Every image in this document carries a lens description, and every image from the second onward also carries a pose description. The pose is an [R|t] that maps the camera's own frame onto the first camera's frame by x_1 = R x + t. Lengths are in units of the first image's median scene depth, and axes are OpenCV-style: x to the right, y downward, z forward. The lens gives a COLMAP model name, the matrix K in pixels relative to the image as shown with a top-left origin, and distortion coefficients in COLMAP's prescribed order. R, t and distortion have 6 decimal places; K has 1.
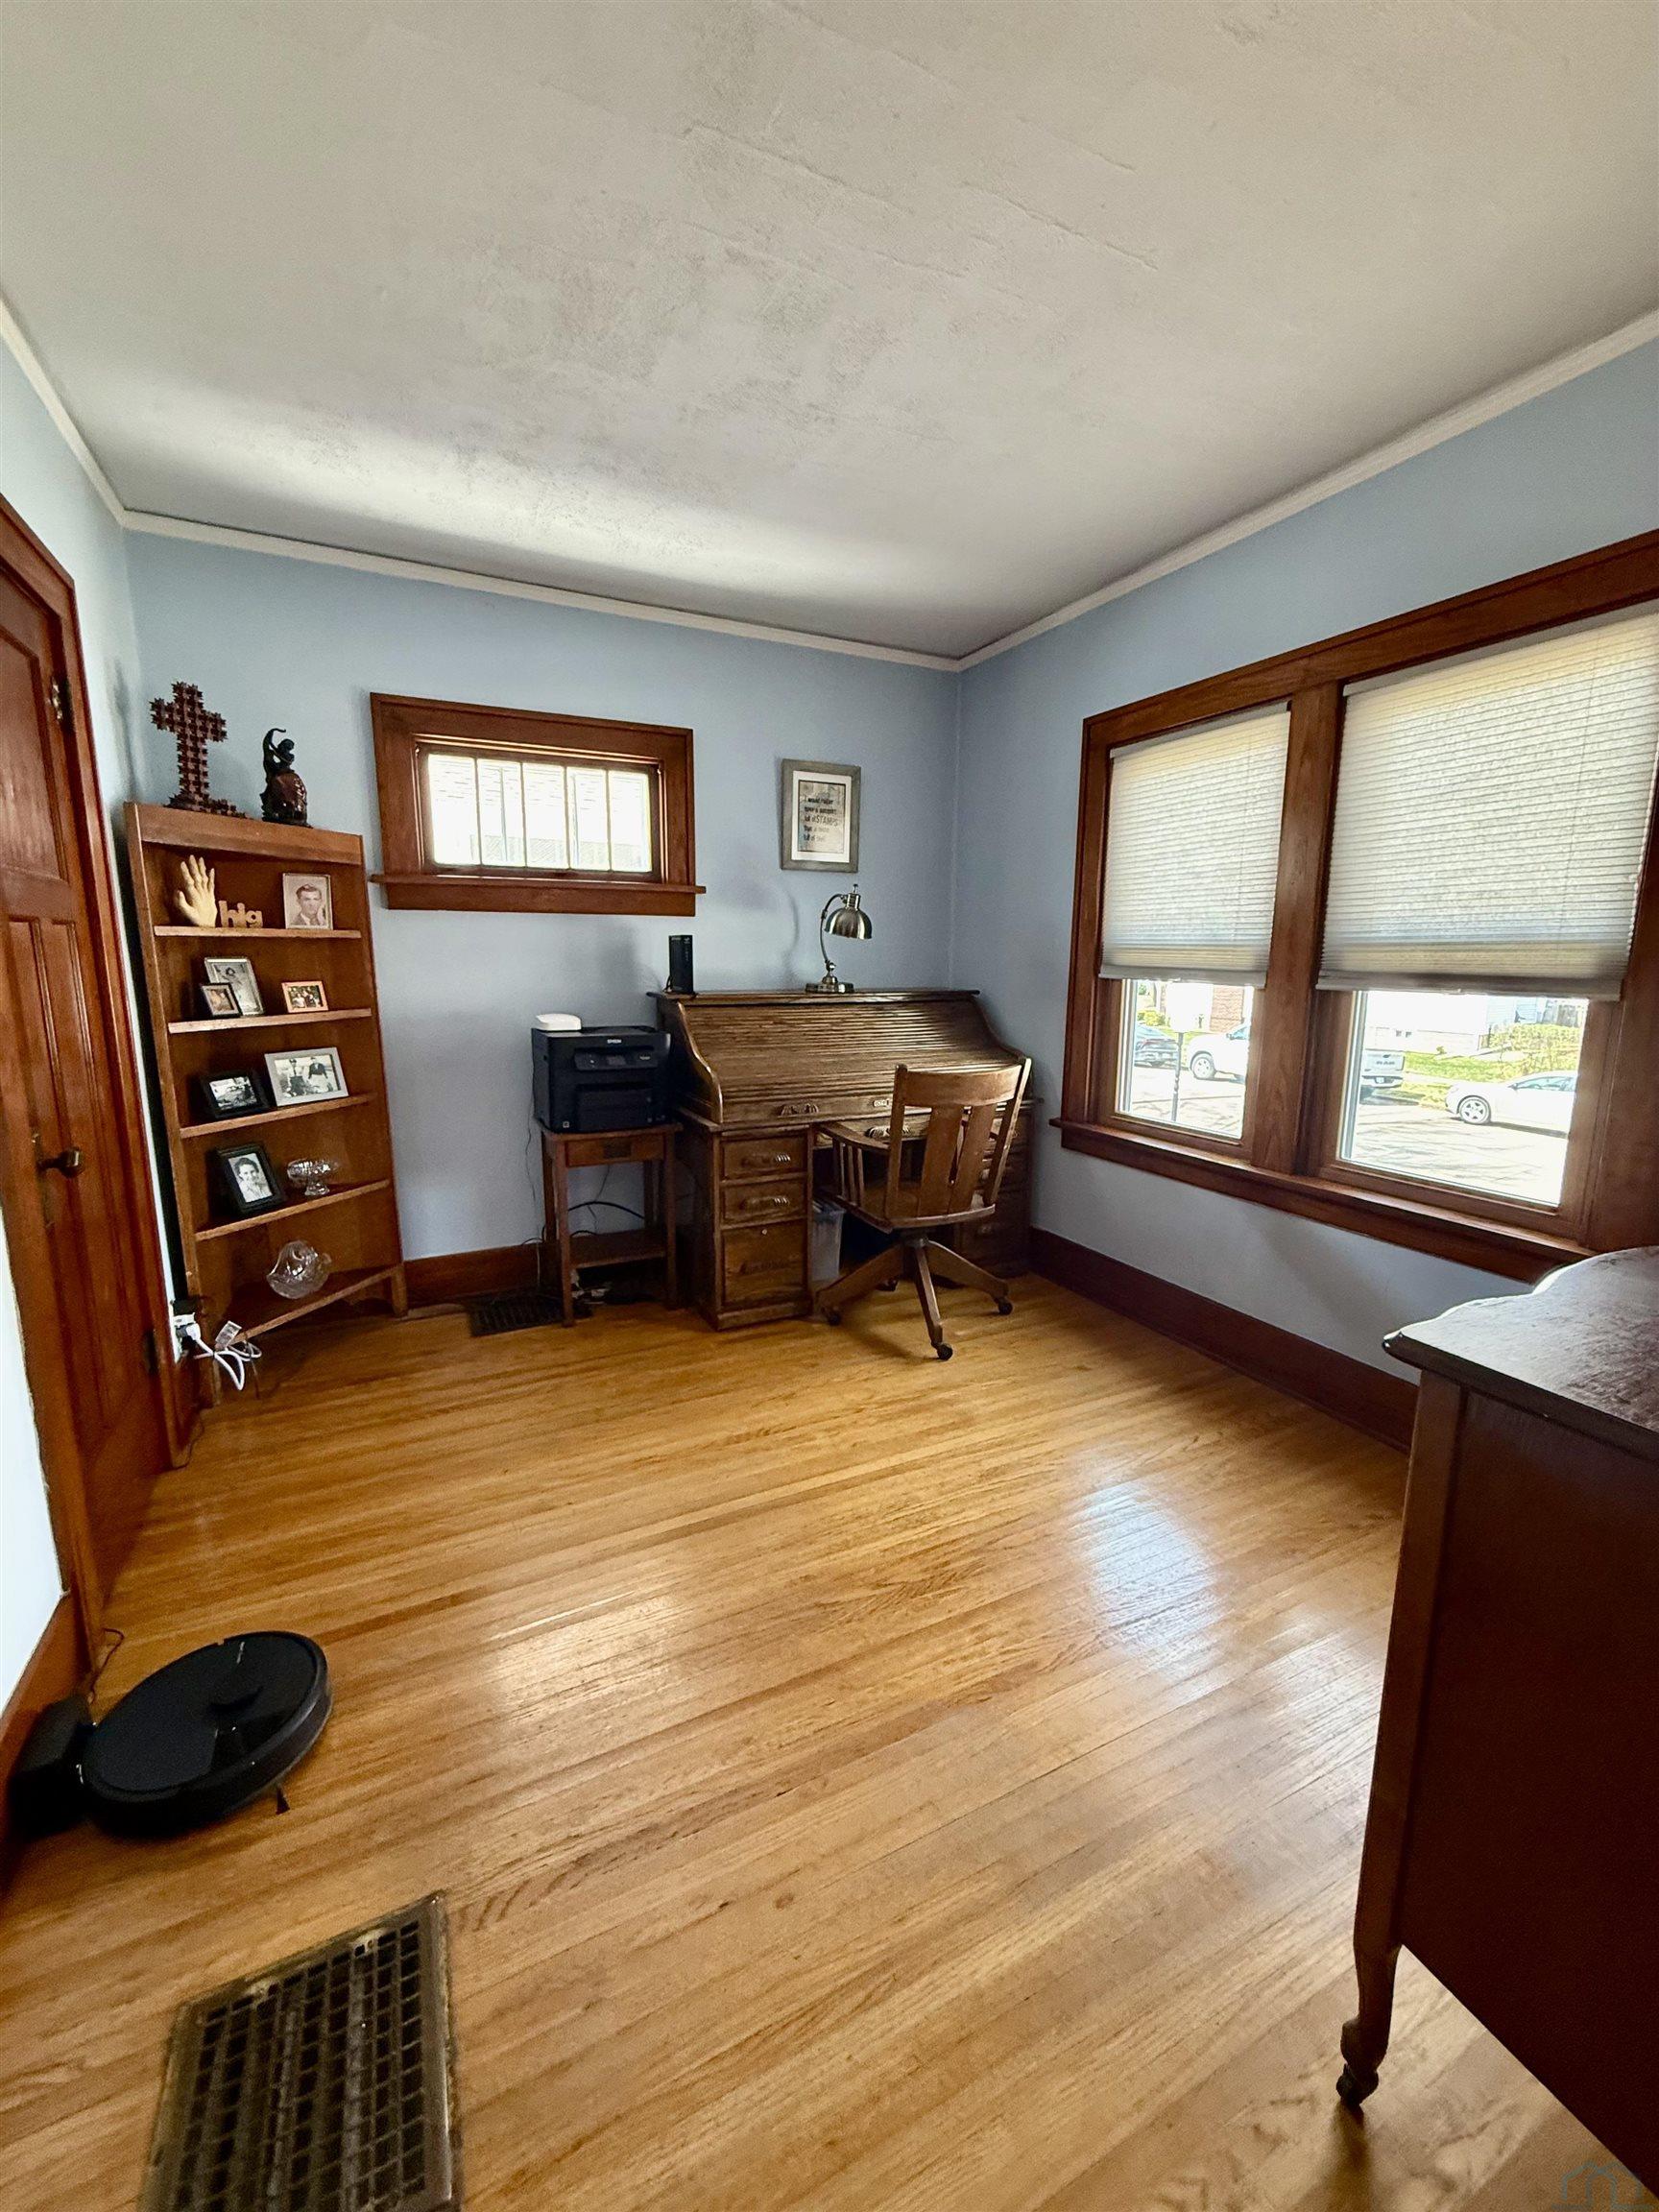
lens RADIAL K [[880.4, 0, 832.9], [0, 880.4, 1106.8], [0, 0, 1]] dist [0.001096, -0.000237]
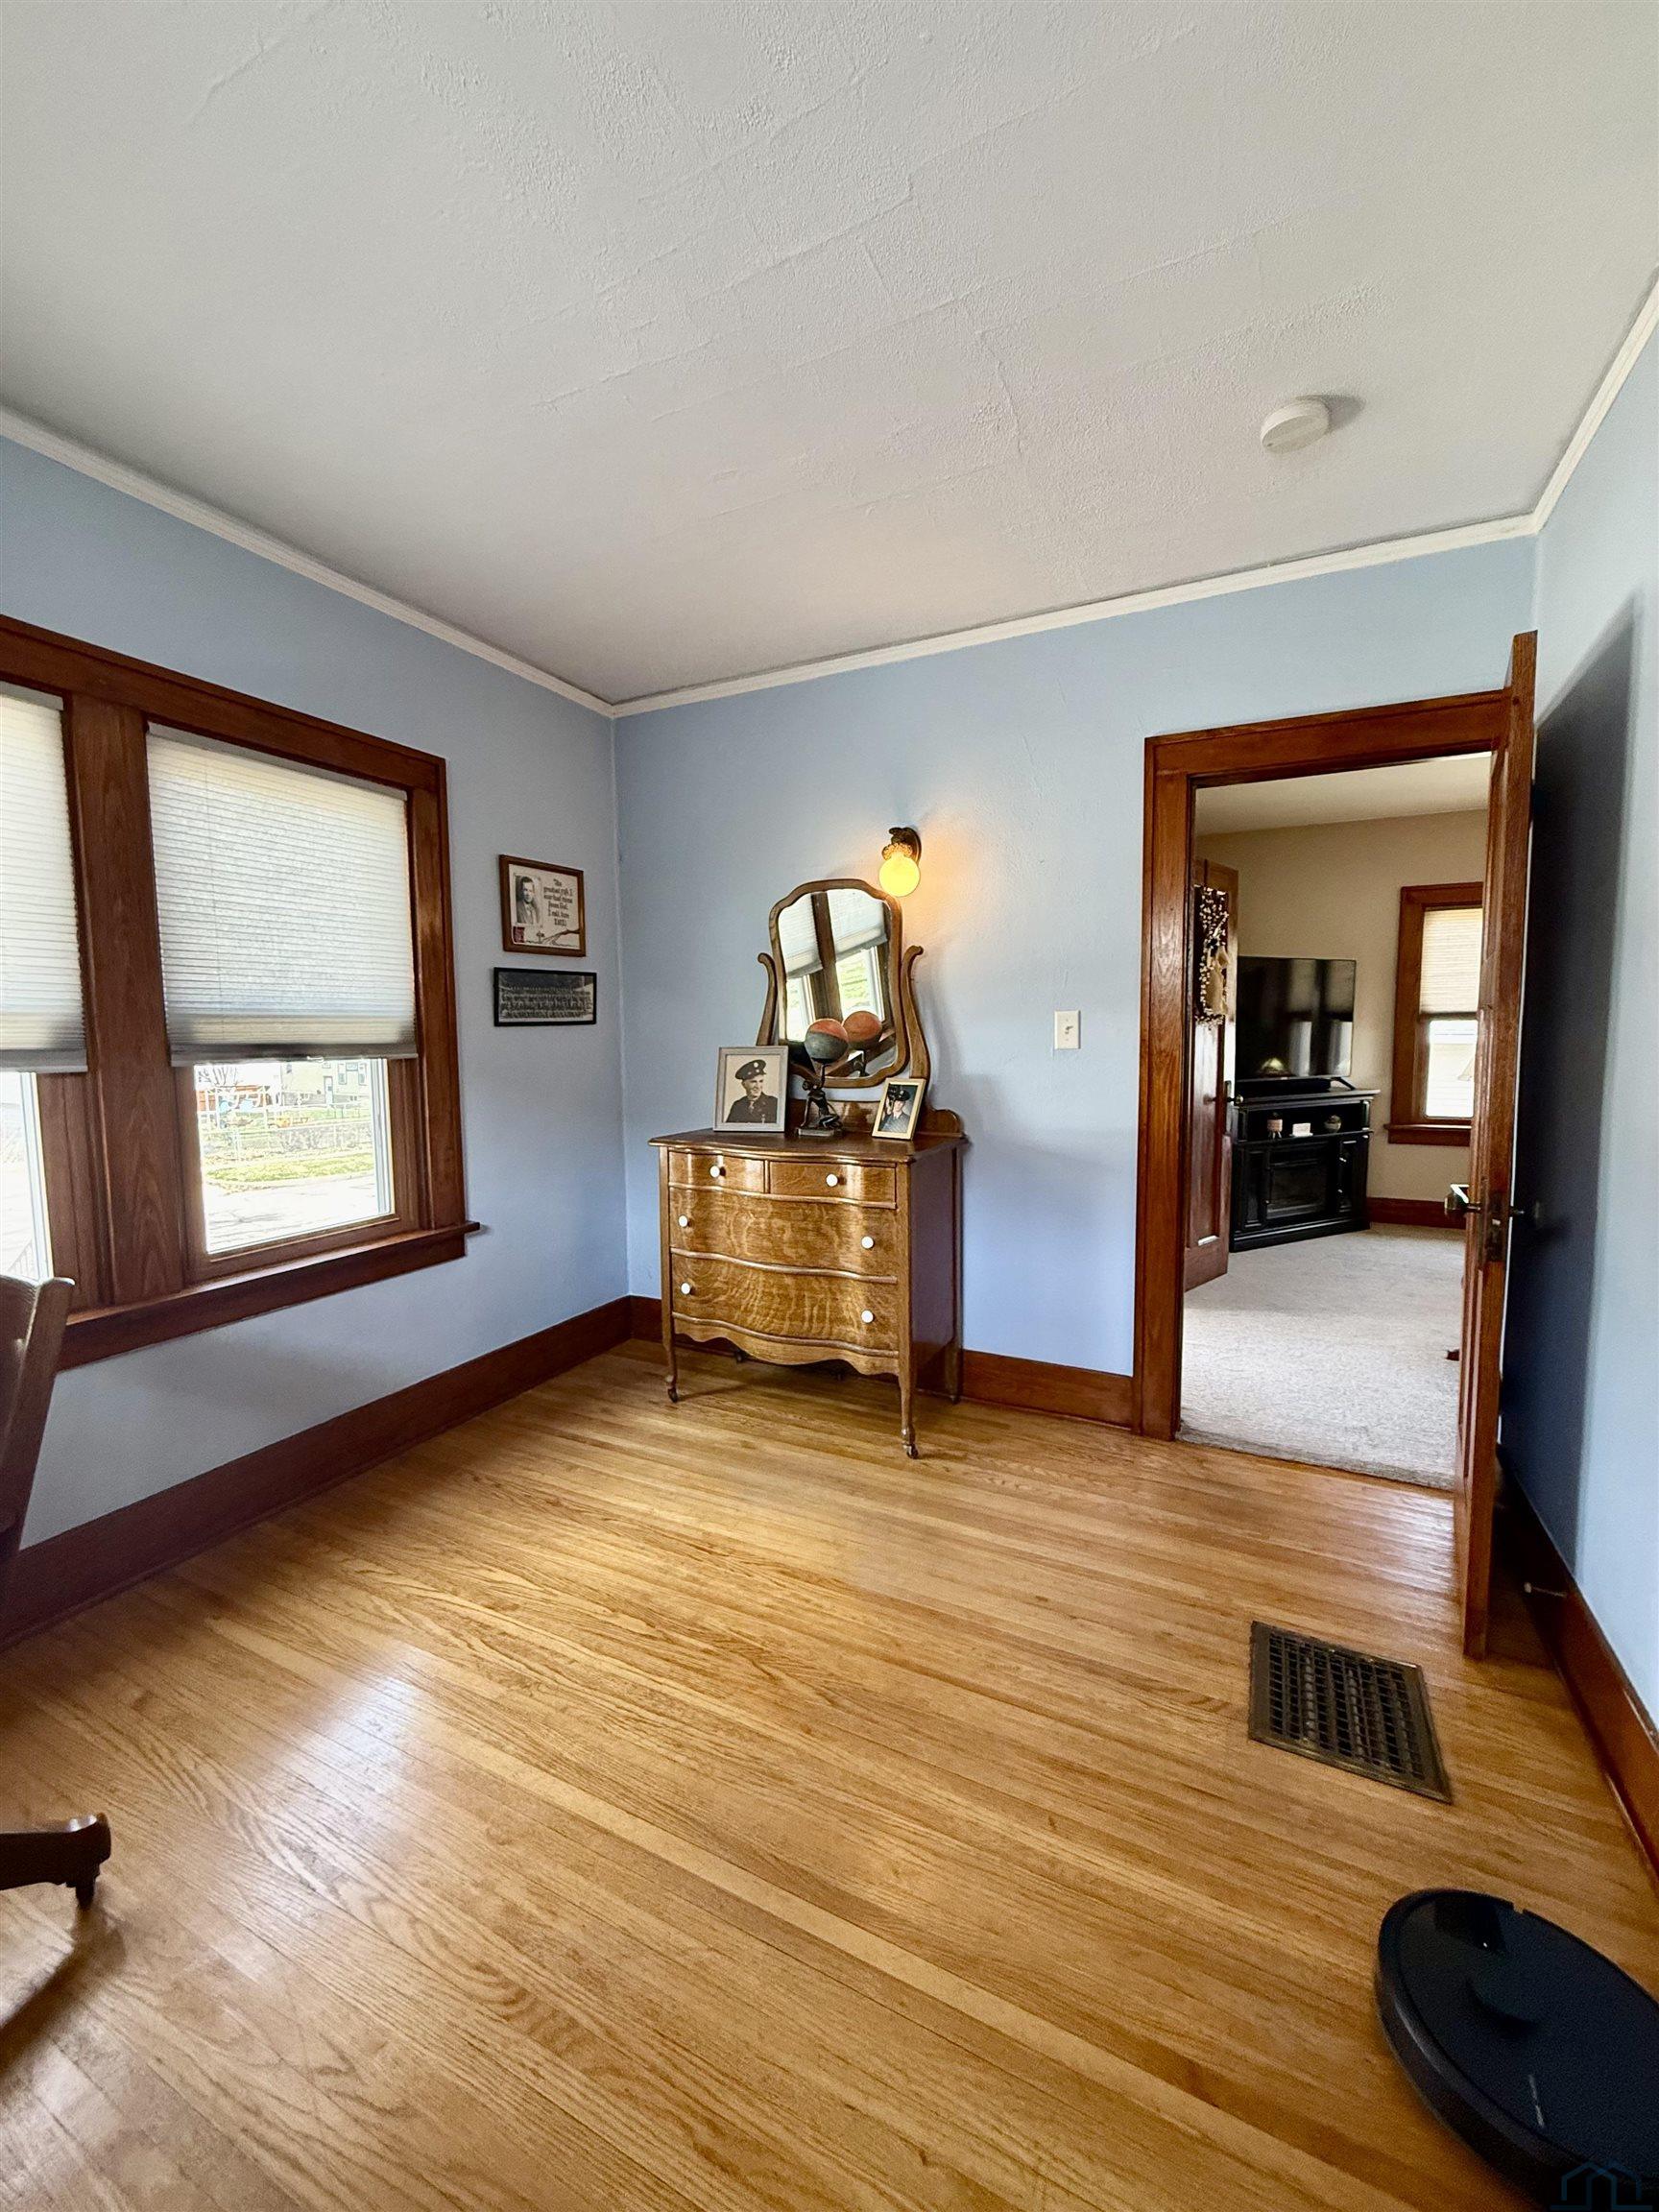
lens RADIAL K [[880.4, 0, 822.2], [0, 880.4, 1109.6], [0, 0, 1]] dist [0.001096, -0.000237]
pose [[-0.594589, -0.076475, 0.800385, -0.633820], [0.142156, 0.969785, 0.198265, -0.215174], [-0.791363, 0.231666, -0.565752, 1.231668]]
